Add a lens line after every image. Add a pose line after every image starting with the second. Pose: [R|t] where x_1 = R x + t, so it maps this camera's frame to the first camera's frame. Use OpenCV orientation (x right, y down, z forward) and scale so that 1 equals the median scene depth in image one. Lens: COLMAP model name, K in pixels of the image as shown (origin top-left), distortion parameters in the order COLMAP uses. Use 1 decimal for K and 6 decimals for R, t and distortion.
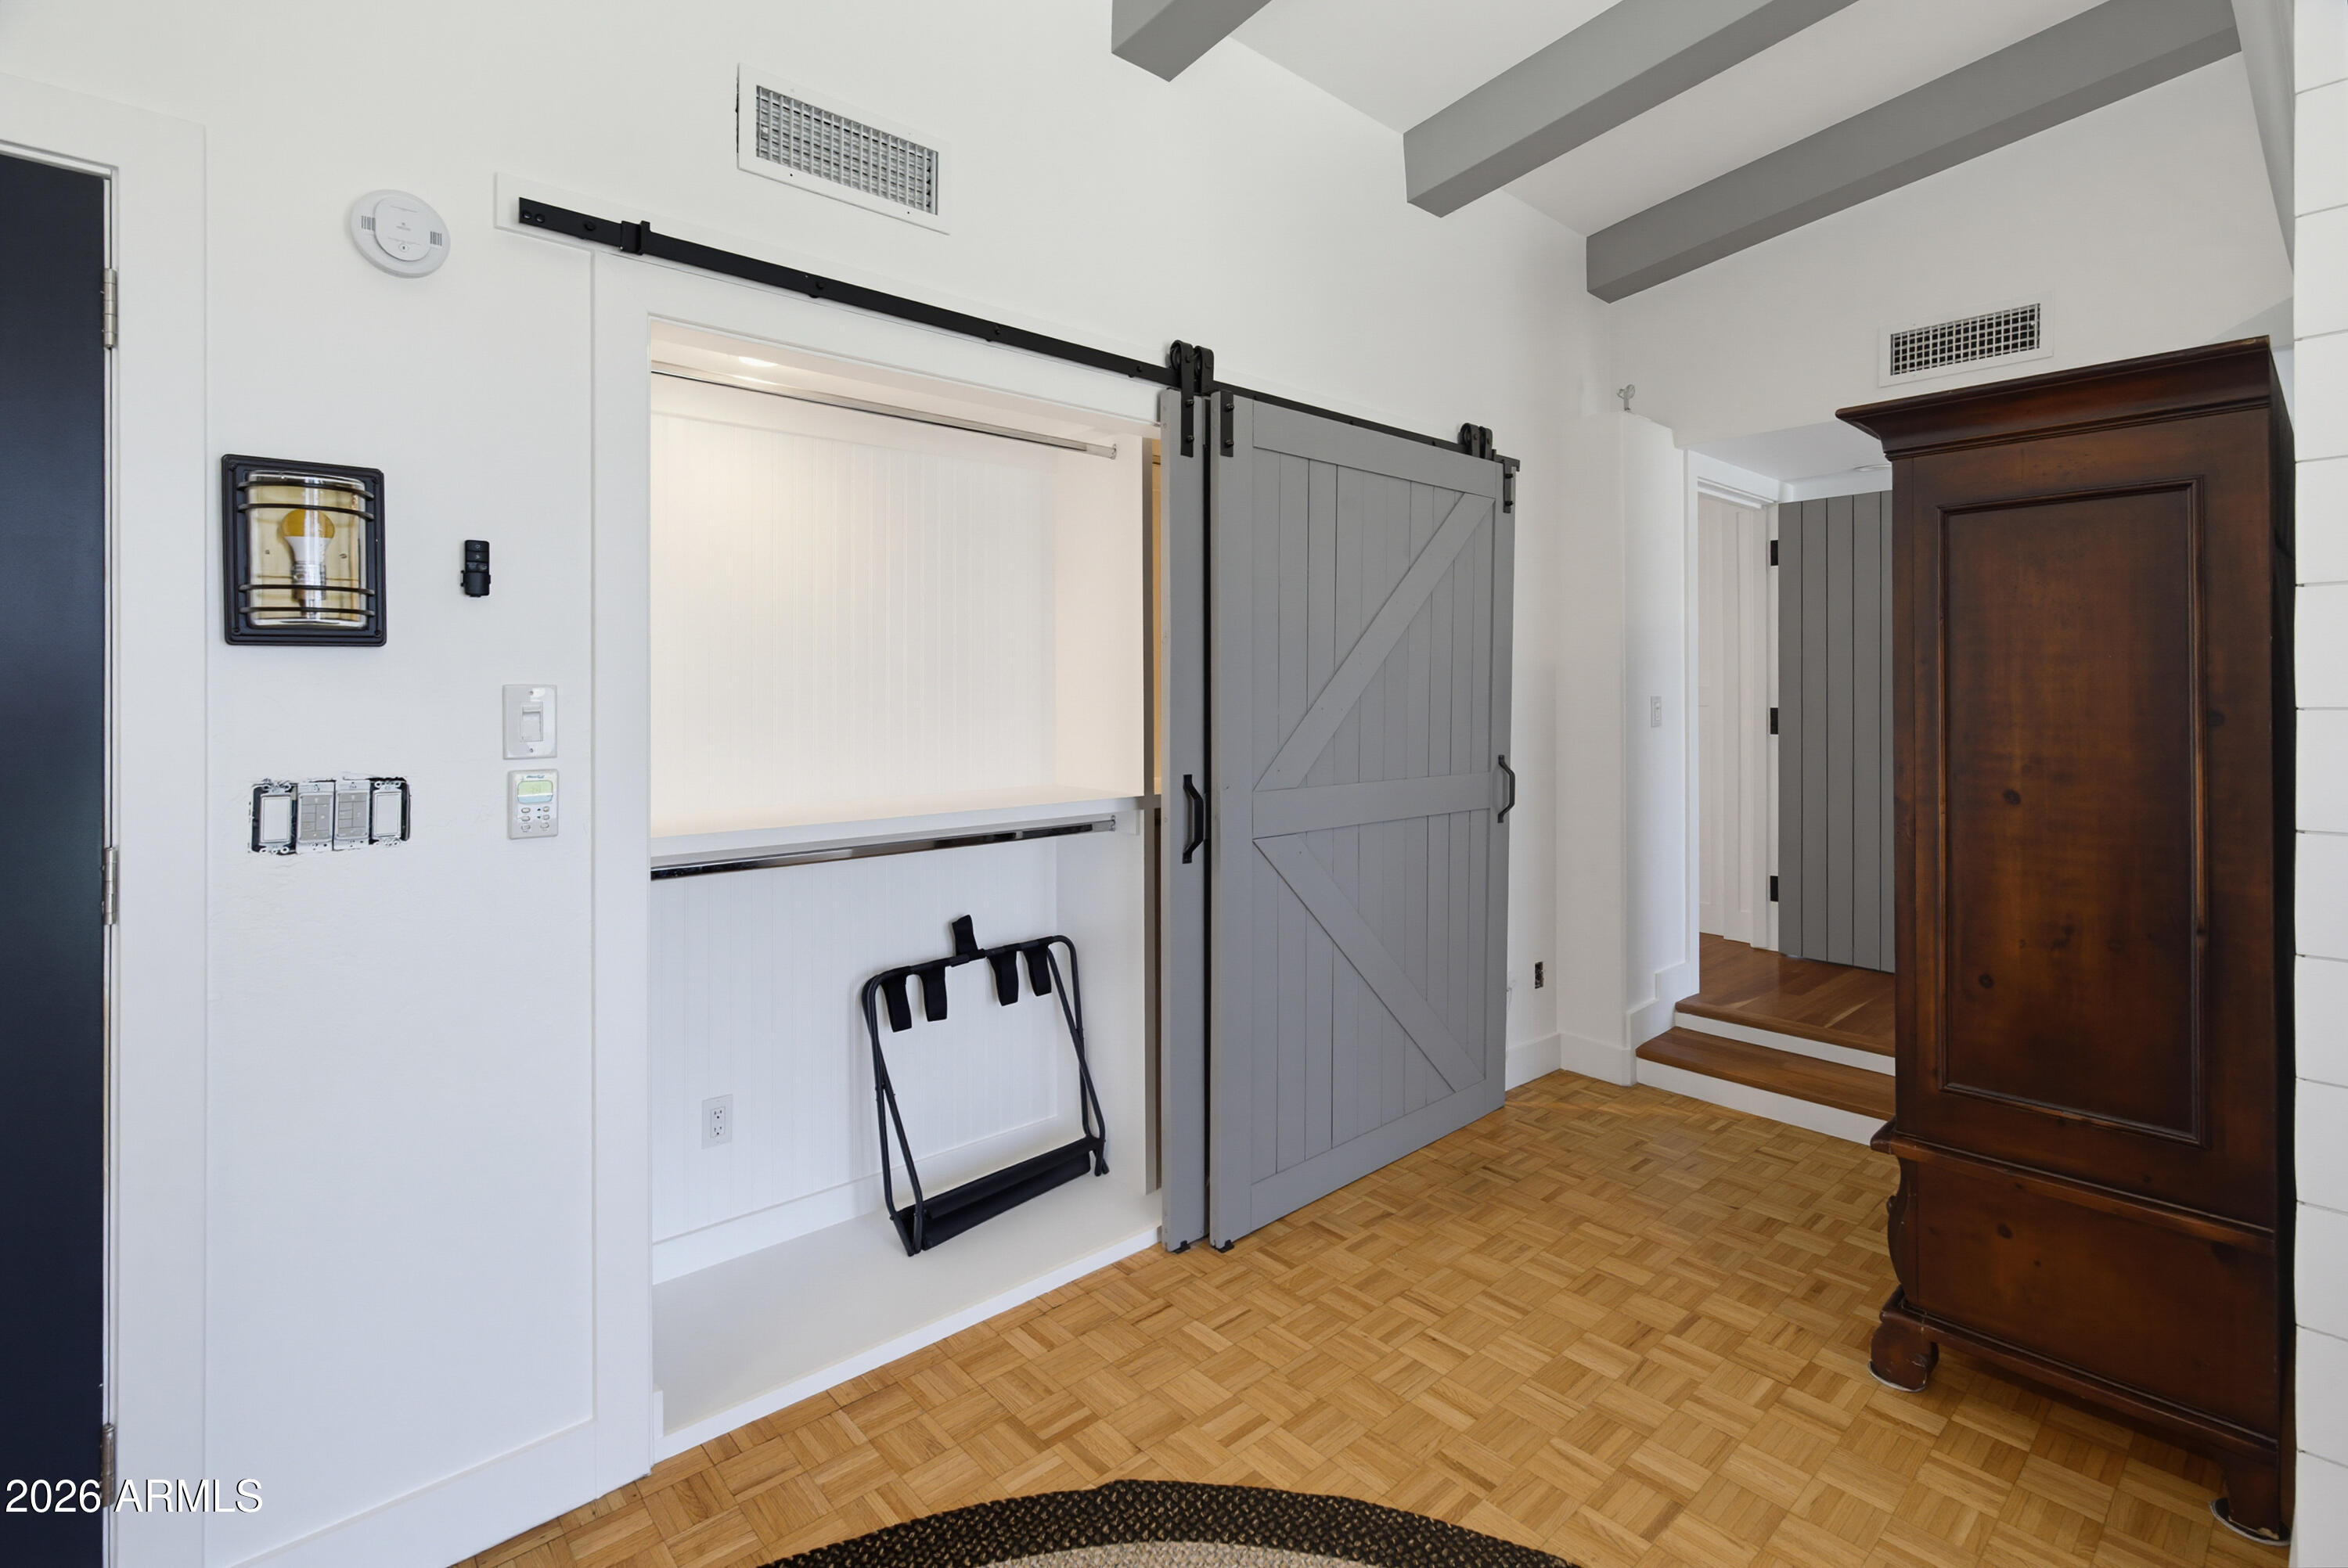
lens RADIAL K [[1087.0, 0, 1180.3], [0, 1087.0, 685.7], [0, 0, 1]] dist [-0.000949, 0.000152]
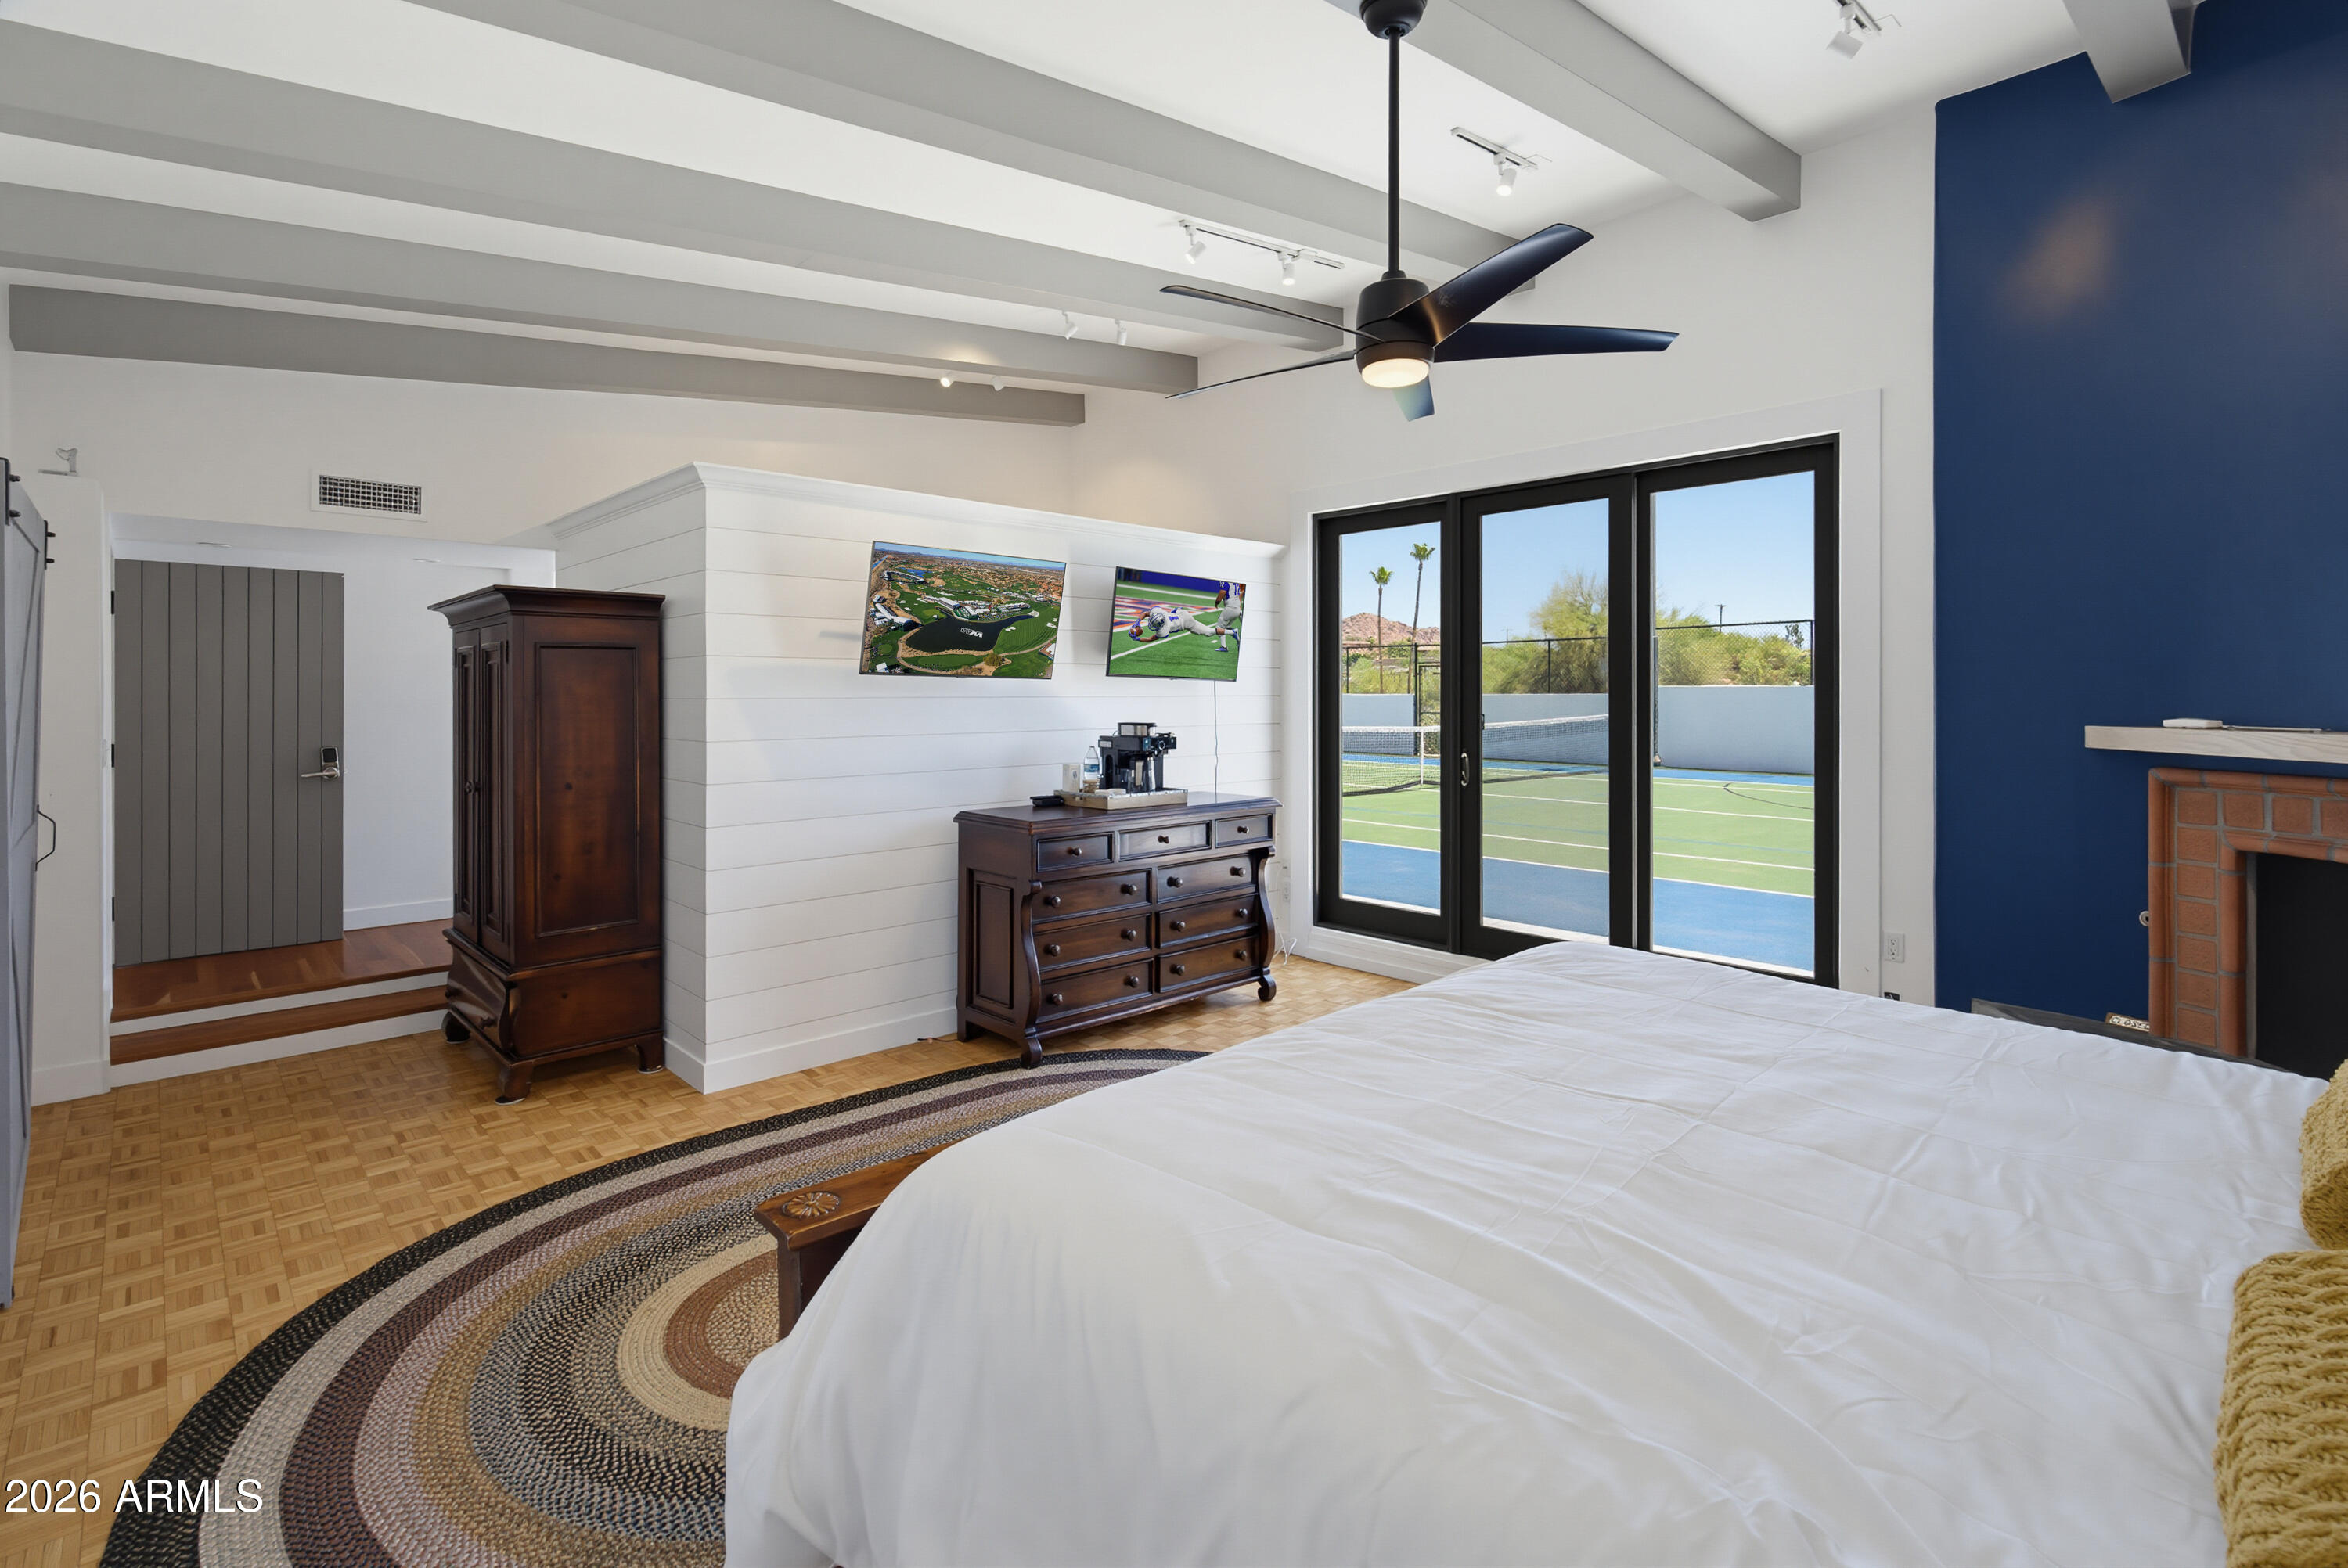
lens RADIAL K [[1087.0, 0, 1180.3], [0, 1087.0, 685.7], [0, 0, 1]] dist [-0.000949, 0.000152]
pose [[-0.033951, 0.004935, 0.999411, -1.346598], [-0.003508, 0.999981, -0.005057, -0.083544], [-0.999417, -0.003677, -0.033933, -0.102849]]
